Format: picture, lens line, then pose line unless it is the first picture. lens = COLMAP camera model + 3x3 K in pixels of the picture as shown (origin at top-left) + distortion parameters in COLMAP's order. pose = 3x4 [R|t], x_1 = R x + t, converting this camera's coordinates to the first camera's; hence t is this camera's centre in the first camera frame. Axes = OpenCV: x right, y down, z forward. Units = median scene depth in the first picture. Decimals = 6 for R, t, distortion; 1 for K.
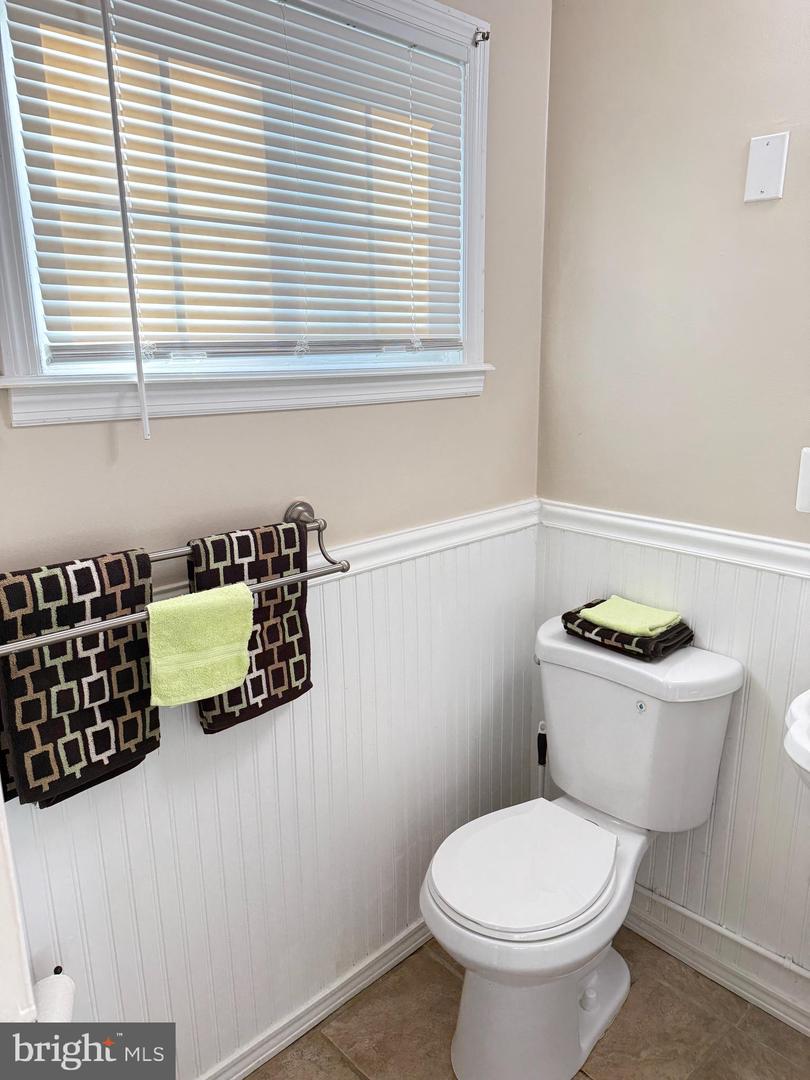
lens RADIAL K [[762.5, 0, 404.4], [0, 762.5, 539.9], [0, 0, 1]] dist [0.034021, -0.027402]
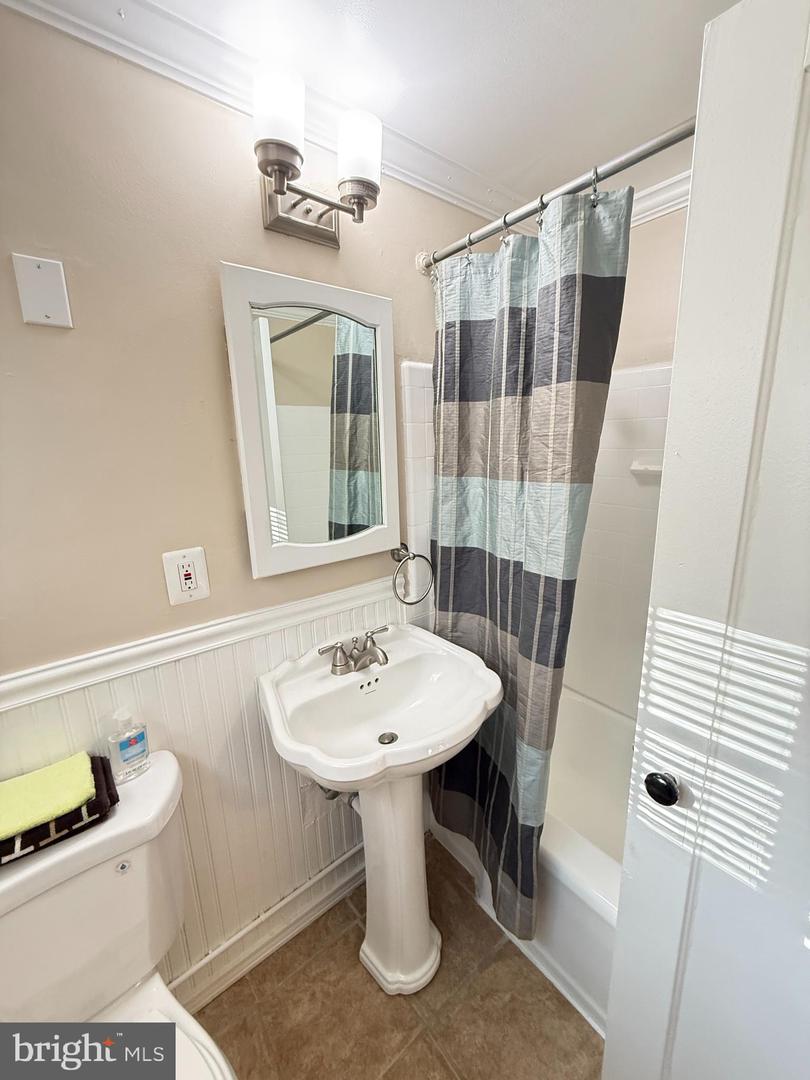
lens RADIAL K [[429.4, 0, 403.5], [0, 429.4, 540.7], [0, 0, 1]] dist [-0.000507, 0.000847]
pose [[0.092441, -0.215995, 0.972009, -0.069198], [0.289363, 0.939886, 0.181337, -0.139276], [-0.952745, 0.264501, 0.149385, 0.506036]]
